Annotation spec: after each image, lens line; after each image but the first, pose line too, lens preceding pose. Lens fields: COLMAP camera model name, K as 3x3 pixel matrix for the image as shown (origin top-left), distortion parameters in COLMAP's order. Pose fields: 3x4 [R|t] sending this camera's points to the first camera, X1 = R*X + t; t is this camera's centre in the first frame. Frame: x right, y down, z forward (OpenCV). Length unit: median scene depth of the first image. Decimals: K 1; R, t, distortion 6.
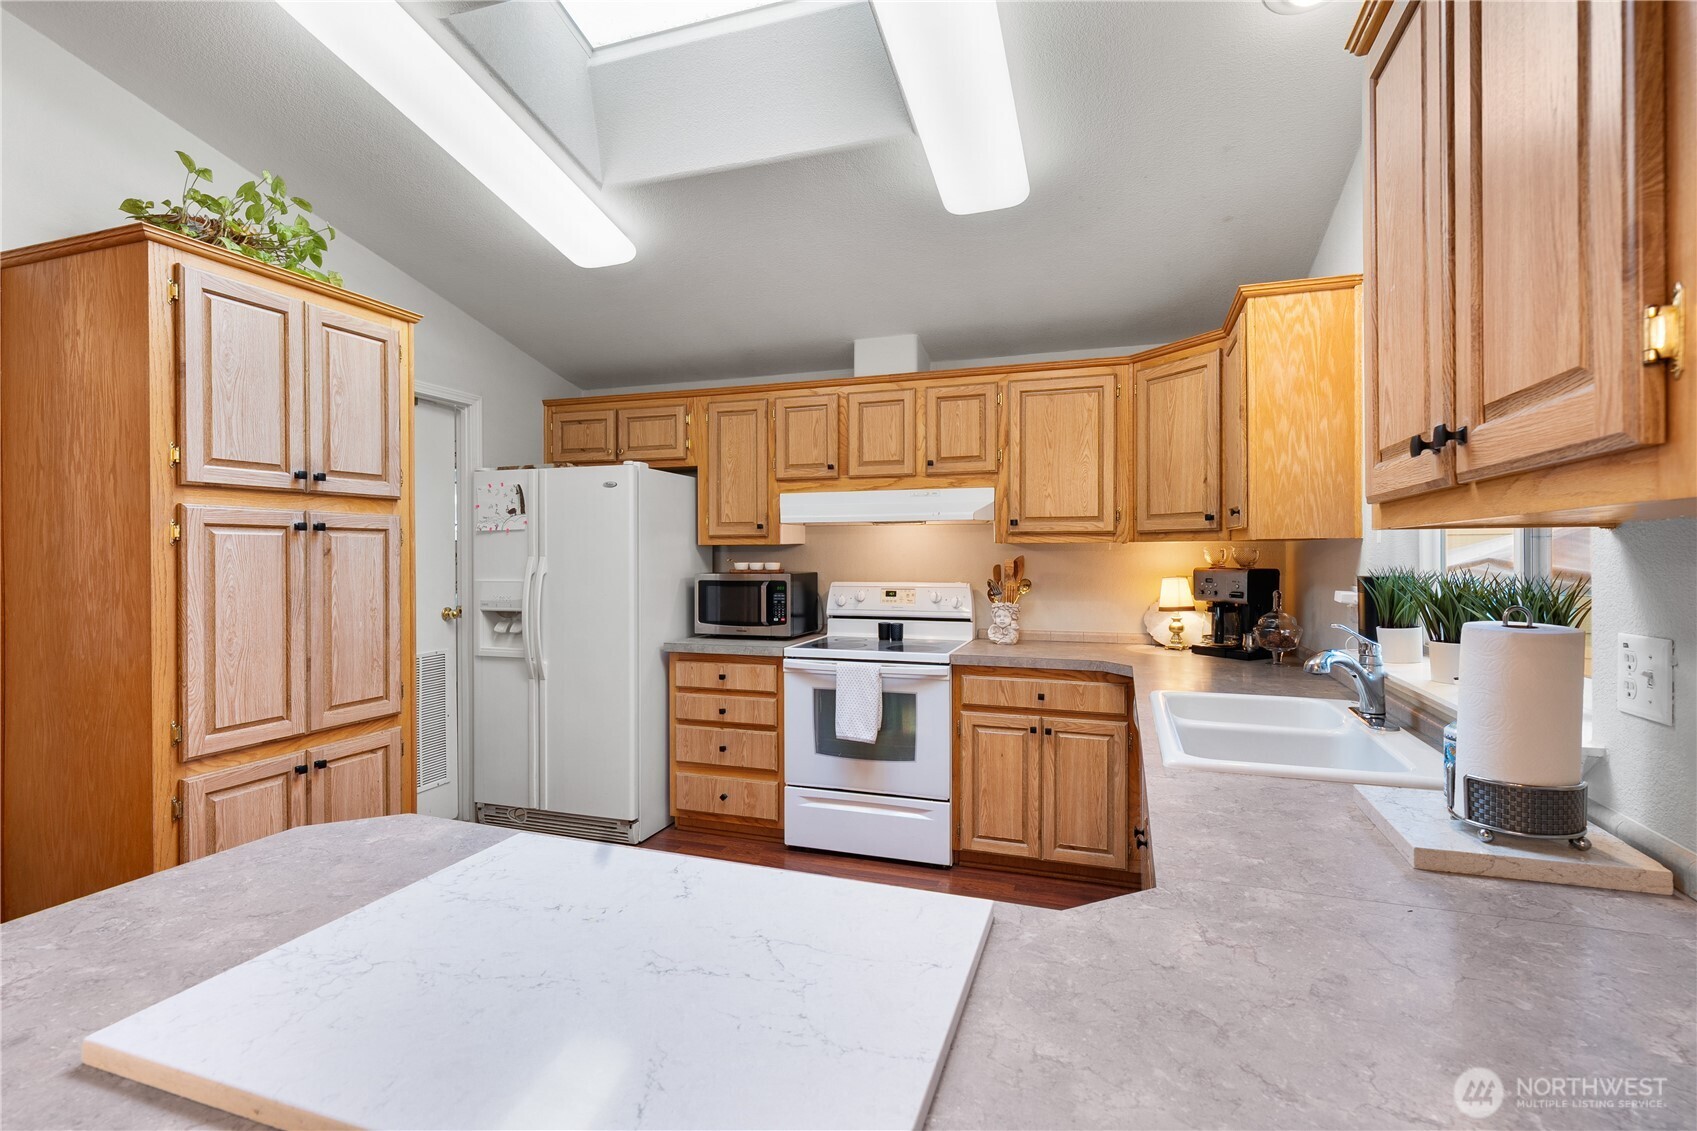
lens RADIAL K [[784.9, 0, 858.4], [0, 784.9, 558.6], [0, 0, 1]] dist [-0.006101, 0.001029]
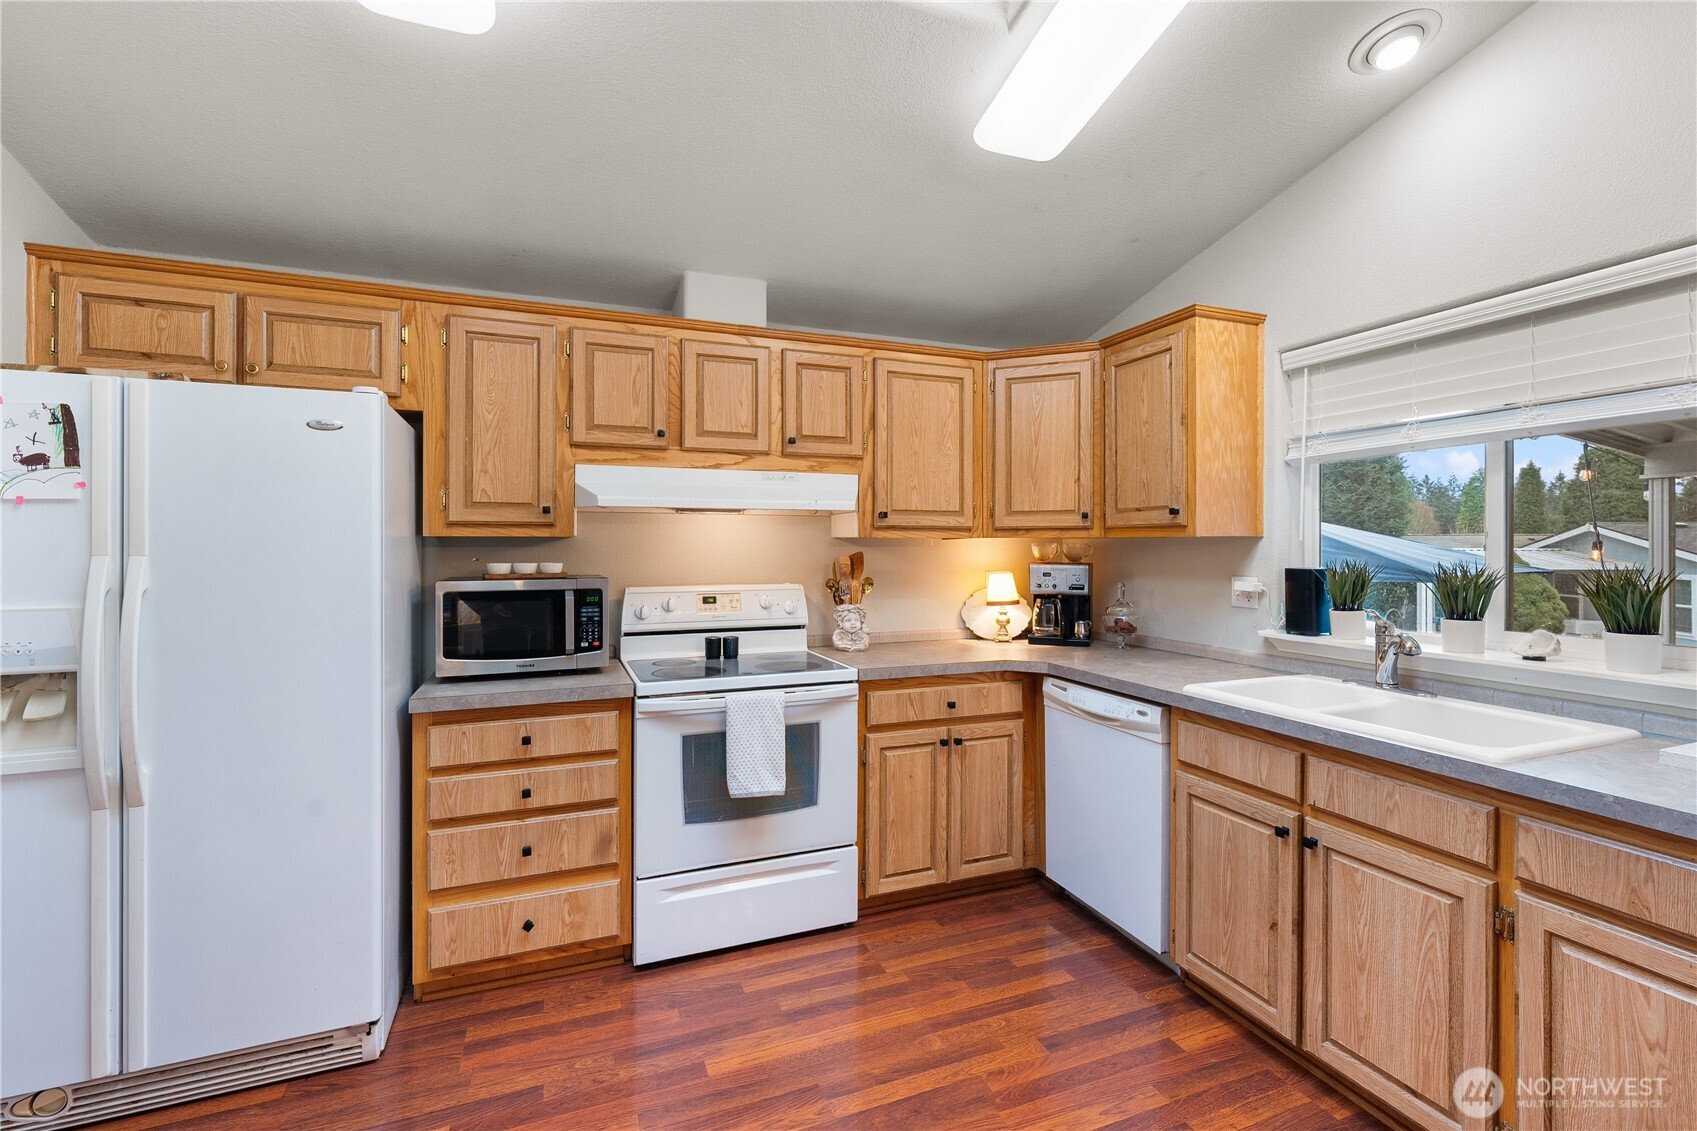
lens RADIAL K [[764.9, 0, 865.2], [0, 764.9, 546.0], [0, 0, 1]] dist [-0.000149, 0.000937]
pose [[0.756557, 0.002323, 0.653923, -0.386457], [0.004713, 0.999948, -0.009004, -0.002566], [-0.653910, 0.009894, 0.756507, 0.346688]]
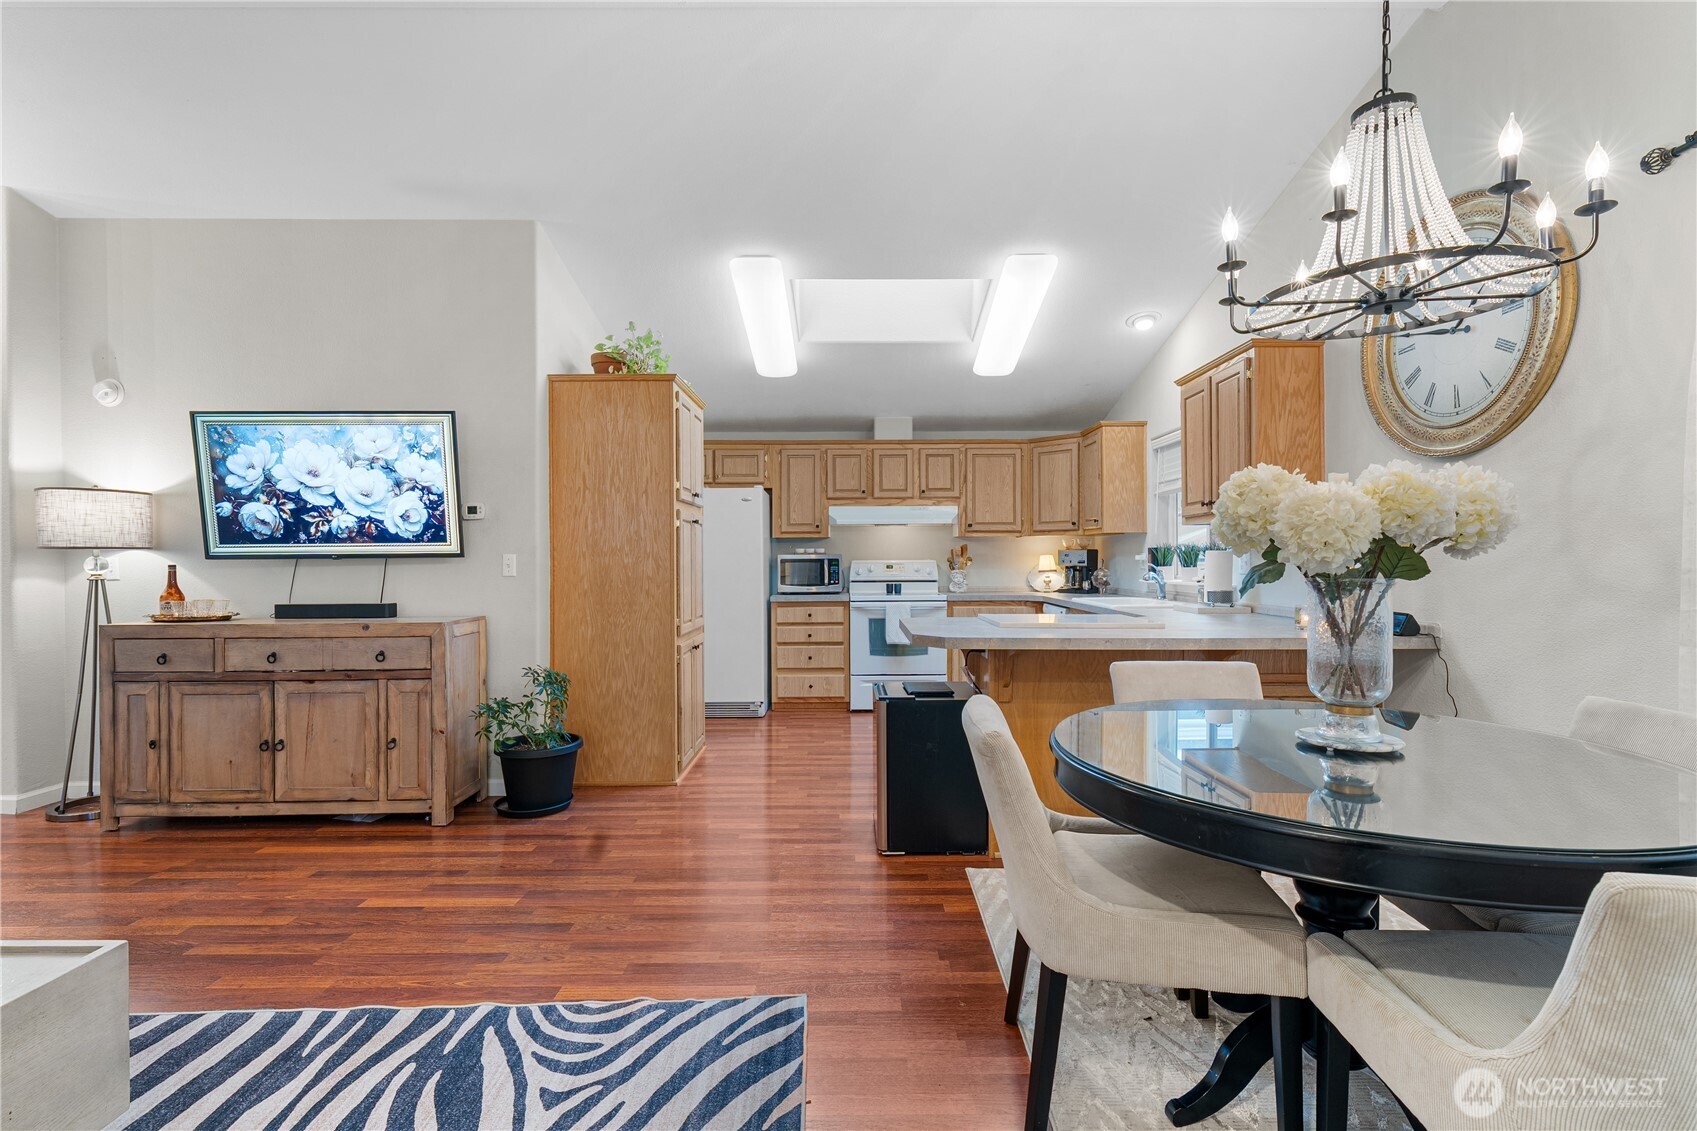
lens RADIAL K [[764.9, 0, 855.2], [0, 764.9, 569.2], [0, 0, 1]] dist [-0.000149, 0.000937]
pose [[0.946266, -0.006883, 0.323316, -0.629138], [0.005415, 0.999971, 0.005439, 0.045355], [-0.323344, -0.003396, 0.946275, -0.602836]]
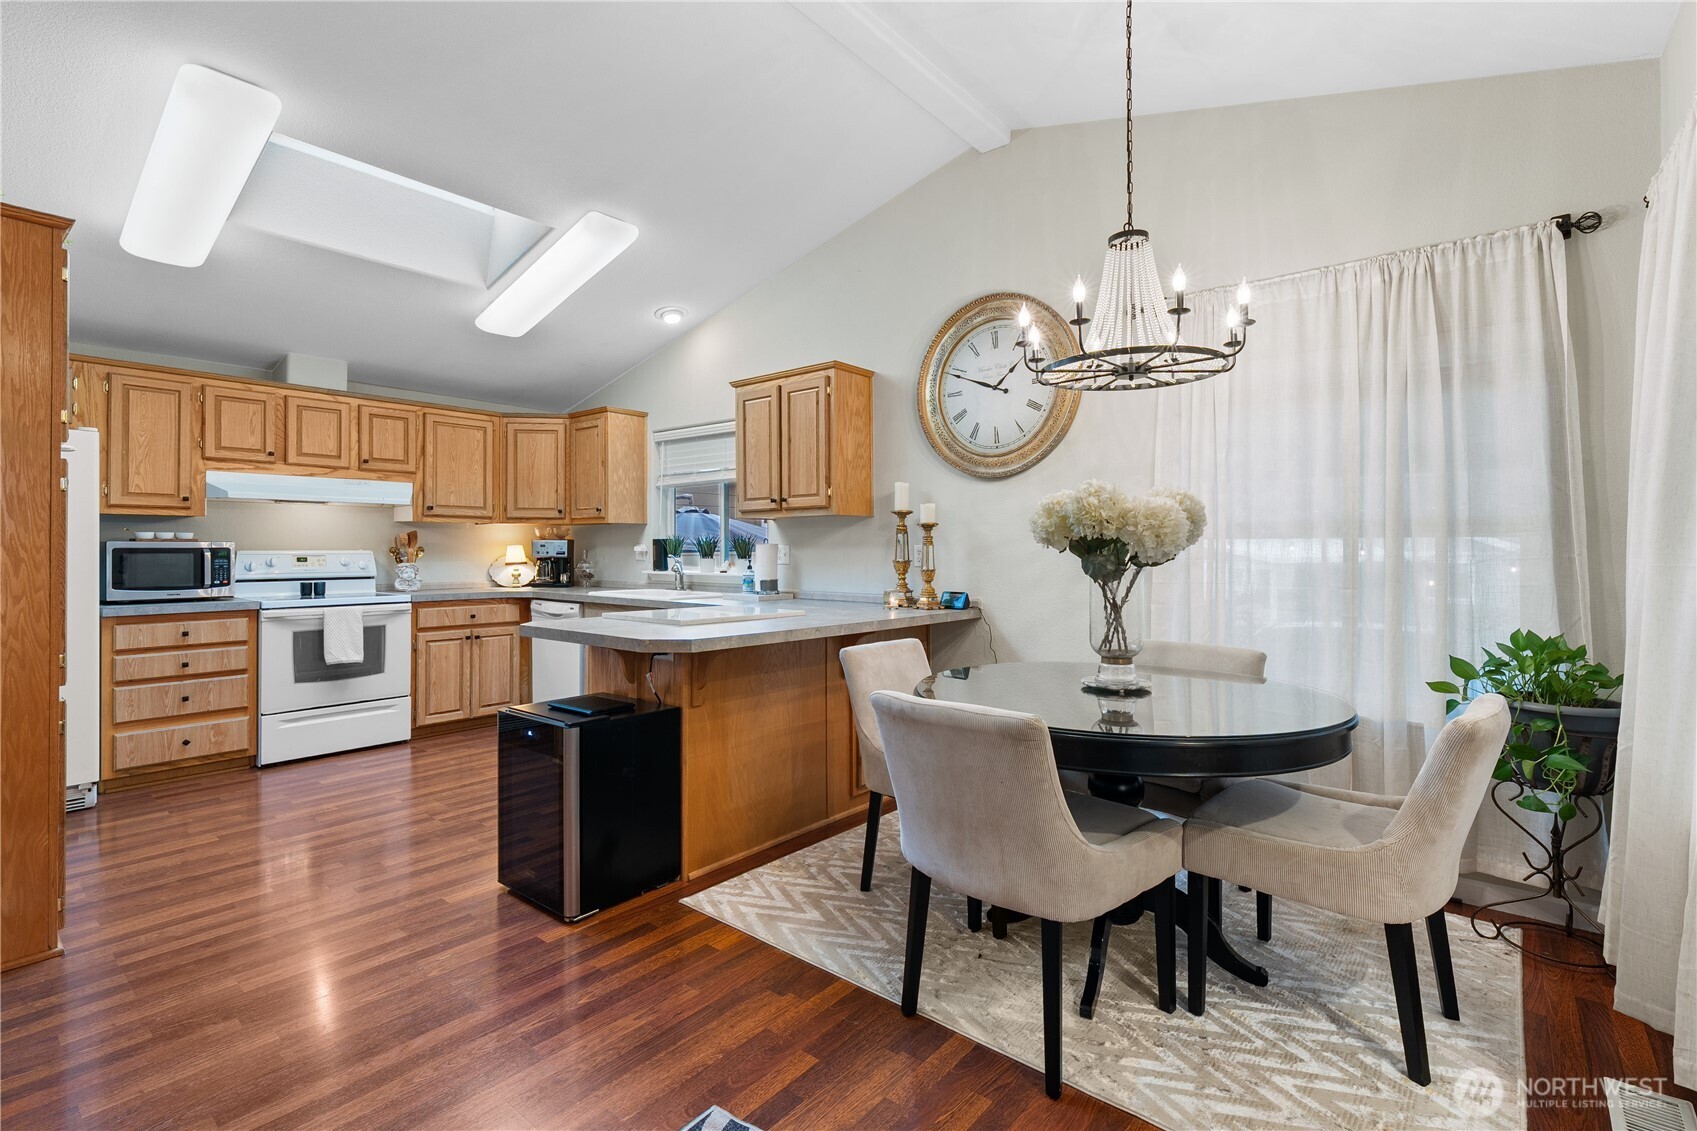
lens RADIAL K [[764.9, 0, 857.2], [0, 764.9, 550.5], [0, 0, 1]] dist [-0.000149, 0.000937]
pose [[0.351089, -0.000426, 0.936342, -0.875746], [0.005995, 0.999980, -0.001793, 0.042477], [-0.936323, 0.006243, 0.351084, -0.275013]]
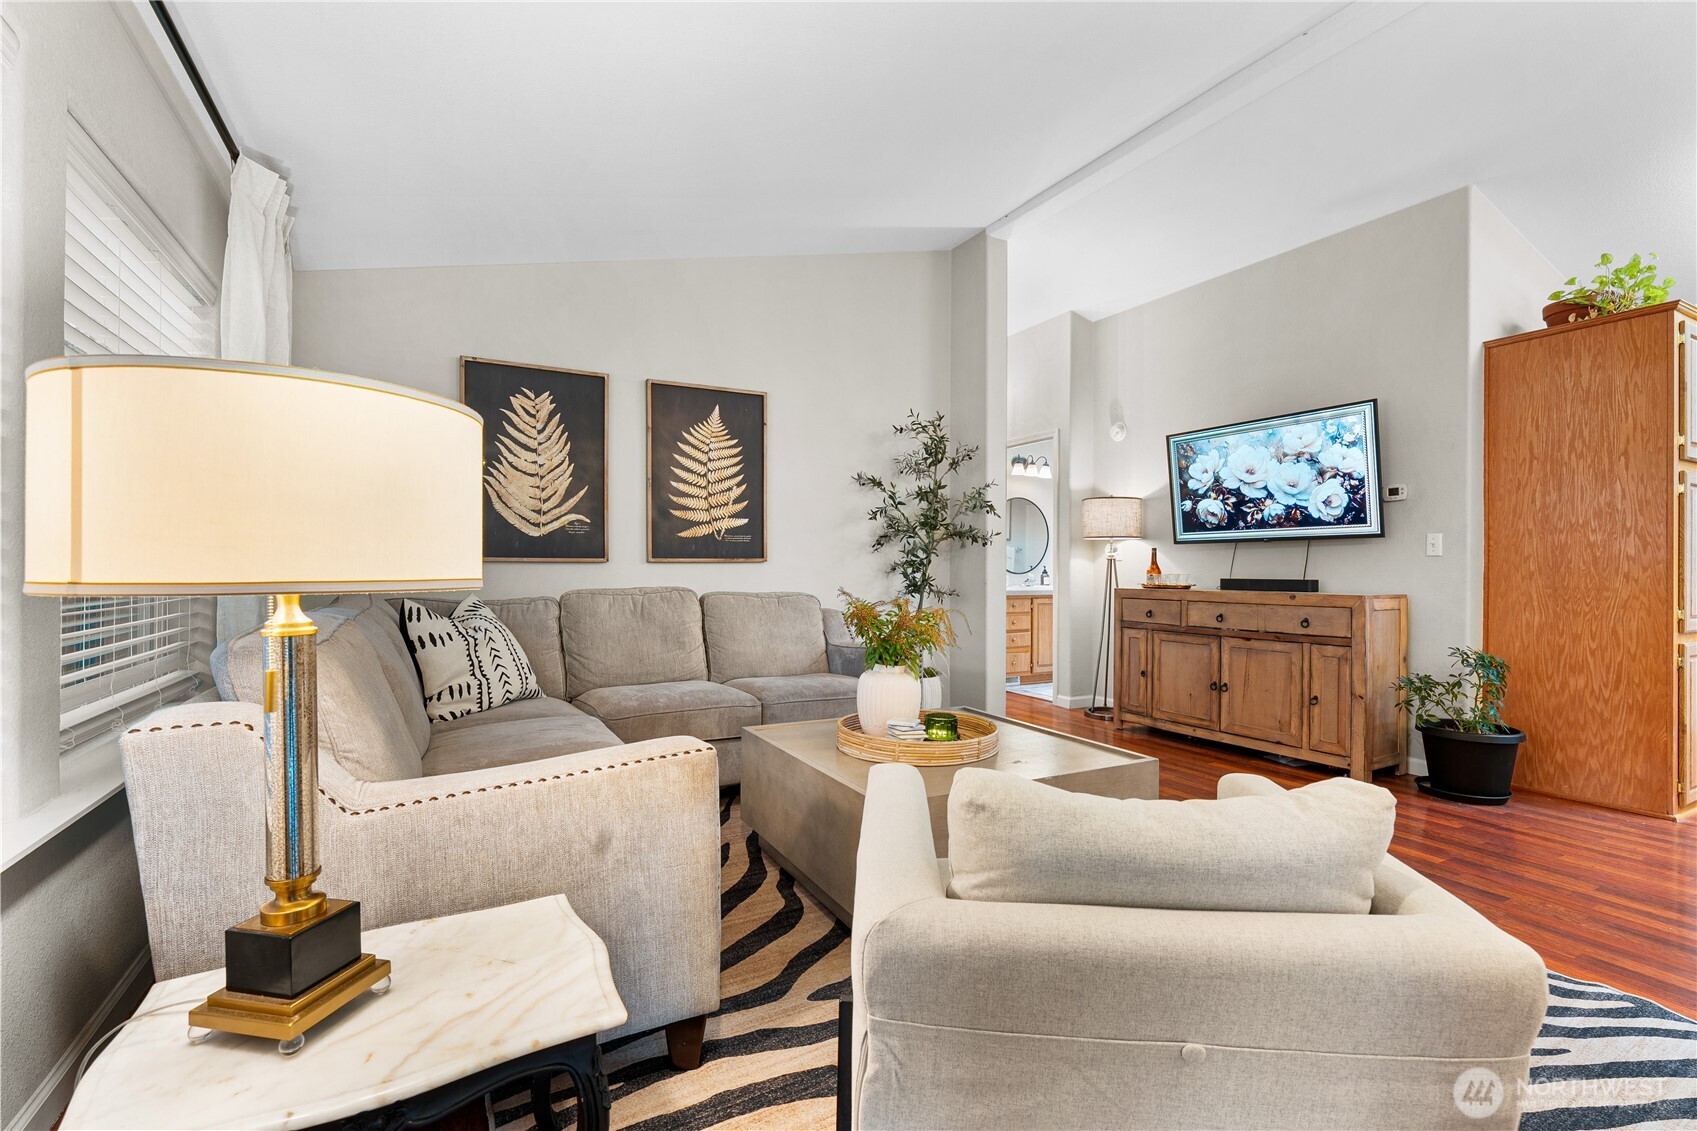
lens RADIAL K [[764.9, 0, 853.5], [0, 764.9, 564.3], [0, 0, 1]] dist [-0.000149, 0.000937]
pose [[0.738859, 0.001698, -0.673858, -0.621497], [-0.011991, 0.999872, -0.010628, 0.092213], [0.673754, 0.015933, 0.738784, -0.756785]]
